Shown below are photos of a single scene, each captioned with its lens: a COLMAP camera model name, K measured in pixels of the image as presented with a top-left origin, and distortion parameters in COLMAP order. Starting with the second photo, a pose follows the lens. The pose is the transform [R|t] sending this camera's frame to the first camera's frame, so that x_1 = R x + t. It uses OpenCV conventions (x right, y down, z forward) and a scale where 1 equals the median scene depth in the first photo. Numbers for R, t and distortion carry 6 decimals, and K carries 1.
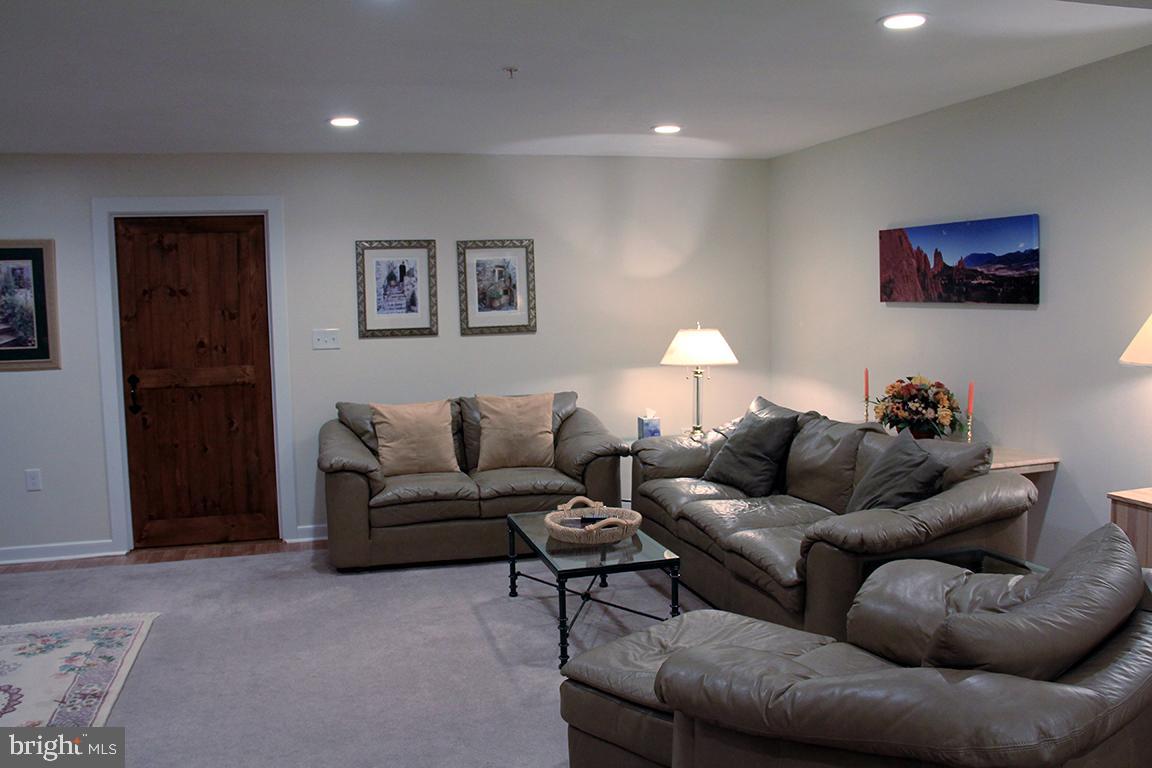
lens RADIAL K [[945.1, 0, 576.0], [0, 945.1, 384.0], [0, 0, 1]] dist [-0.185004, 0.139598]
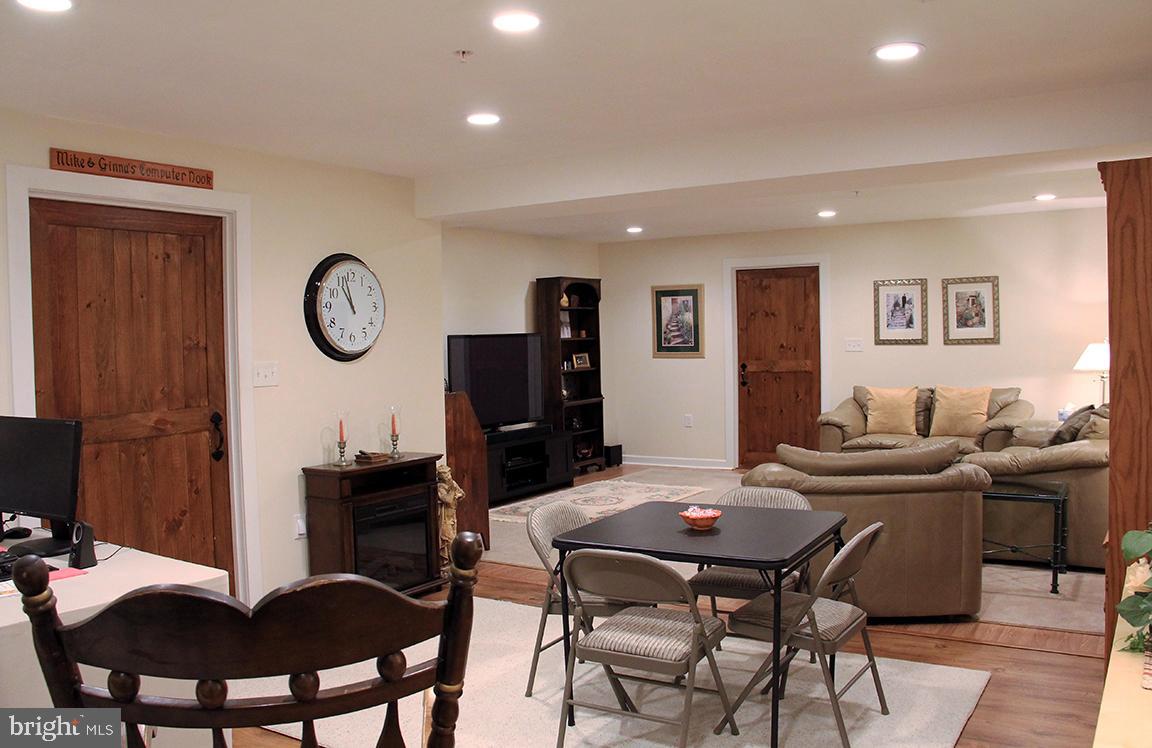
lens RADIAL K [[961.5, 0, 576.0], [0, 961.5, 374.0], [0, 0, 1]] dist [-0.152845, 0.004002]
pose [[0.652731, 0.038103, -0.756631, 0.636178], [-0.058421, 0.998292, -0.000126, 0.027471], [0.755334, 0.044285, 0.653843, -0.377755]]
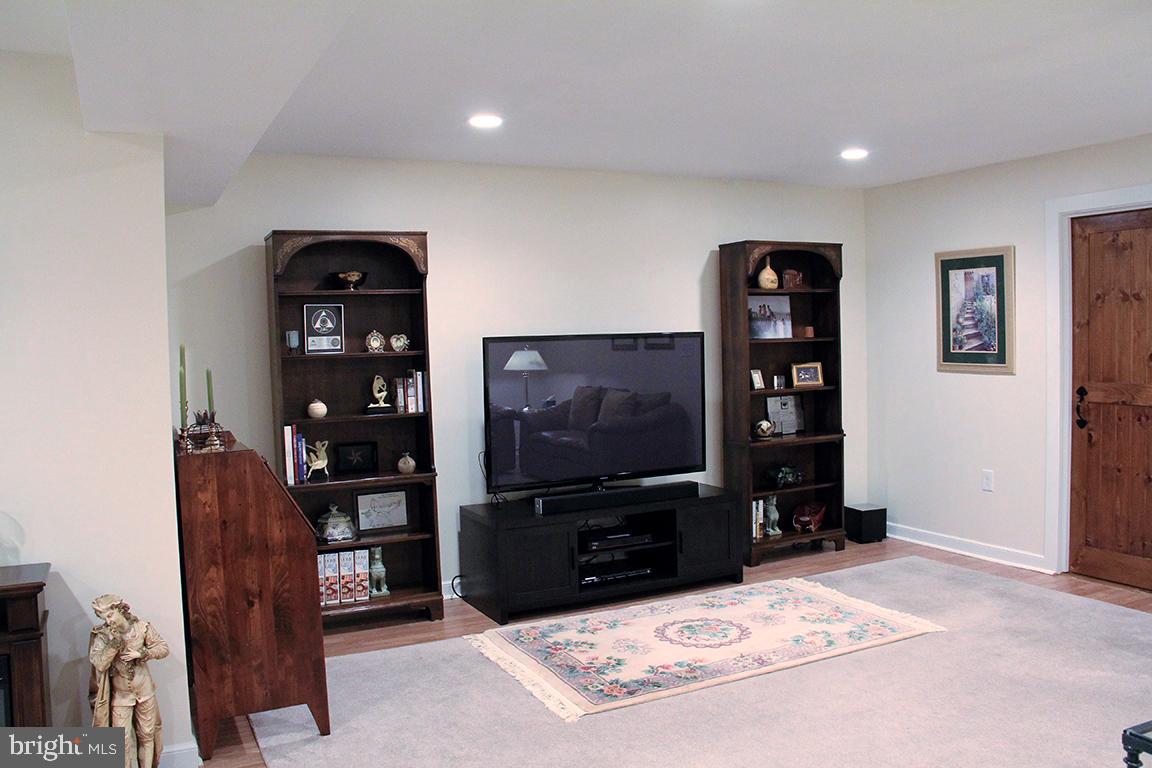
lens RADIAL K [[945.1, 0, 576.0], [0, 945.1, 384.0], [0, 0, 1]] dist [-0.185004, 0.139598]
pose [[0.174019, 0.067955, -0.982395, 0.321832], [-0.066183, 0.996168, 0.057184, -0.030548], [0.982516, 0.055067, 0.177849, 0.326219]]
